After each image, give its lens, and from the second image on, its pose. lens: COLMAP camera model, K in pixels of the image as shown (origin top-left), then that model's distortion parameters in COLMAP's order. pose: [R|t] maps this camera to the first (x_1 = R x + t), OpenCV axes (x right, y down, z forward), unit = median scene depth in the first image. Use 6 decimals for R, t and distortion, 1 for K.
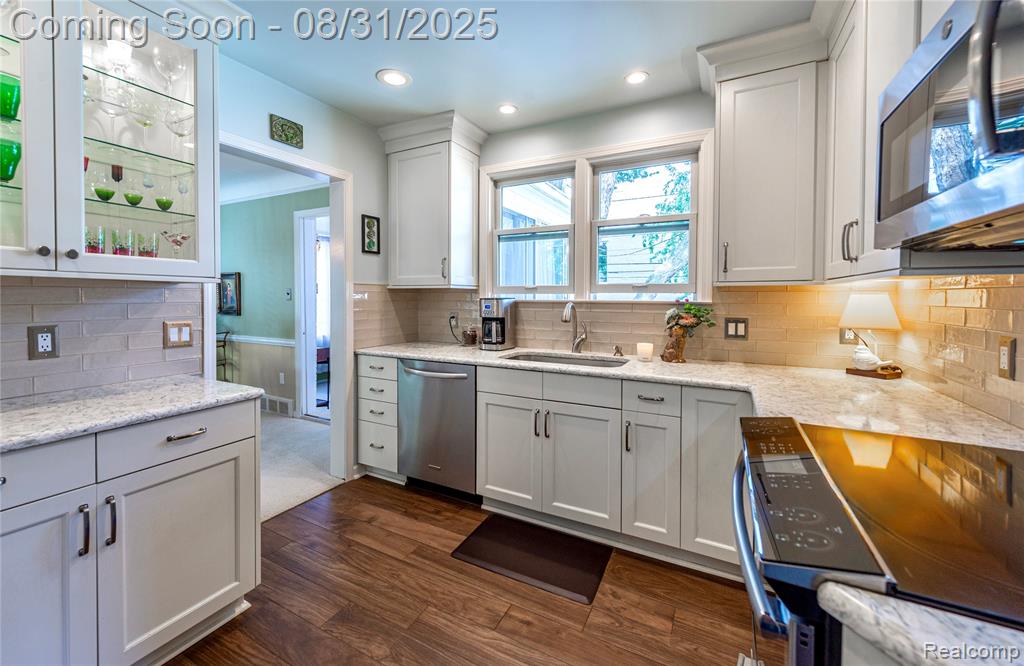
lens RADIAL K [[405.5, 0, 511.7], [0, 405.5, 303.6], [0, 0, 1]] dist [0.011665, -0.000052]
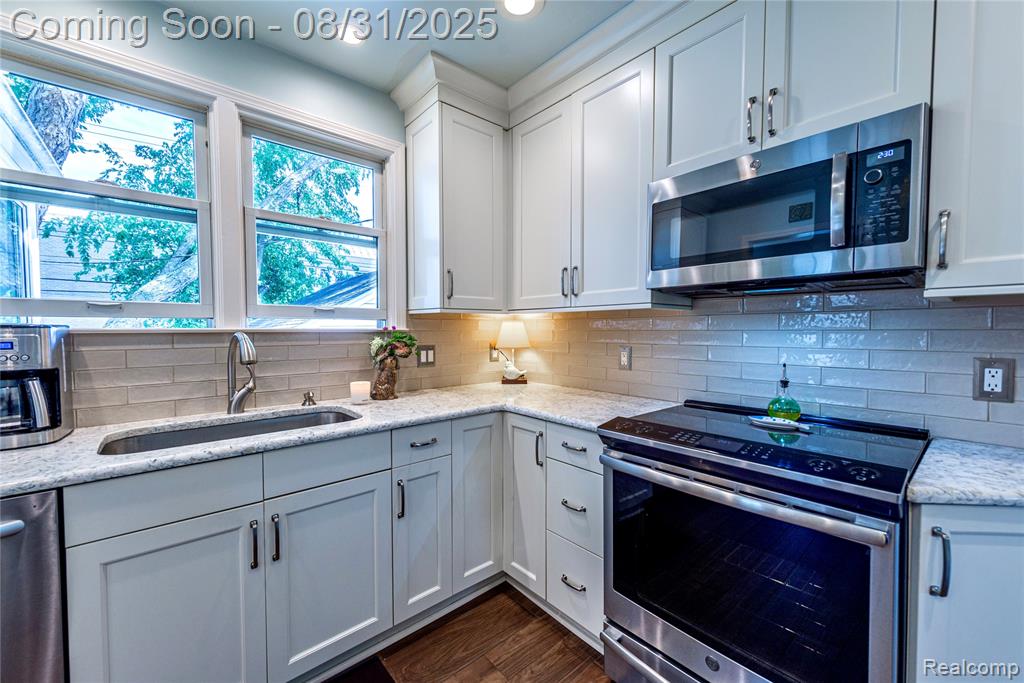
lens RADIAL K [[407.6, 0, 513.4], [0, 407.6, 342.7], [0, 0, 1]] dist [0.009245, -0.000410]
pose [[0.366783, -0.034636, 0.929662, -0.265190], [0.020048, 0.999369, 0.029324, 0.003173], [-0.930090, 0.007882, 0.367246, 0.371213]]
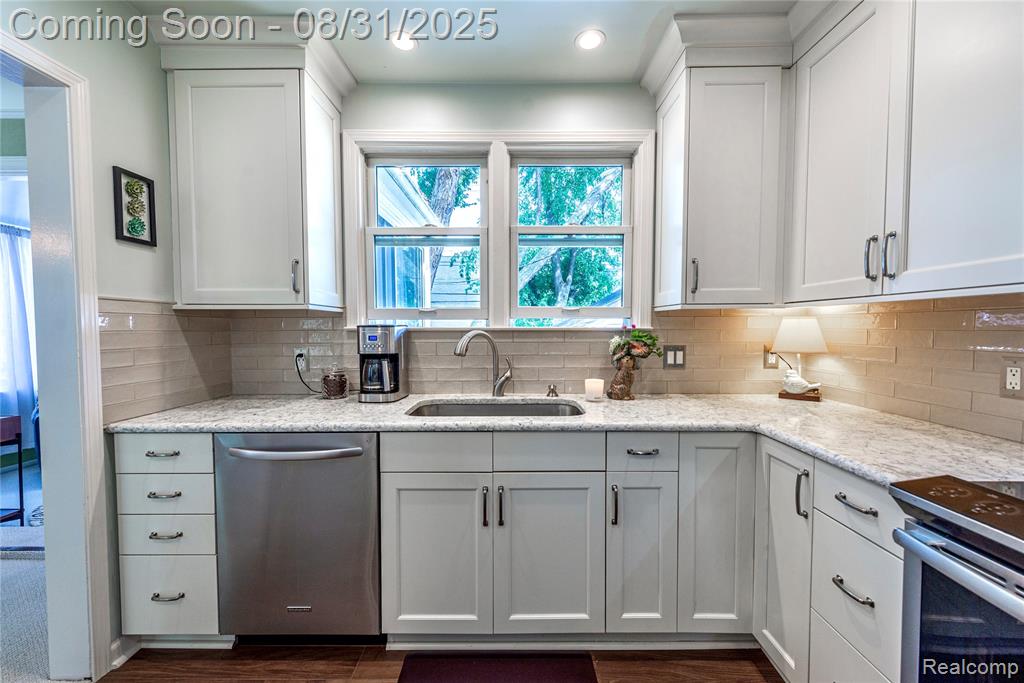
lens RADIAL K [[403.6, 0, 508.6], [0, 403.6, 342.6], [0, 0, 1]] dist [0.014607, -0.005143]
pose [[0.890404, -0.022007, 0.454638, -0.166974], [0.012665, 0.999642, 0.023585, 0.002493], [-0.454994, -0.015243, 0.890364, 0.312255]]
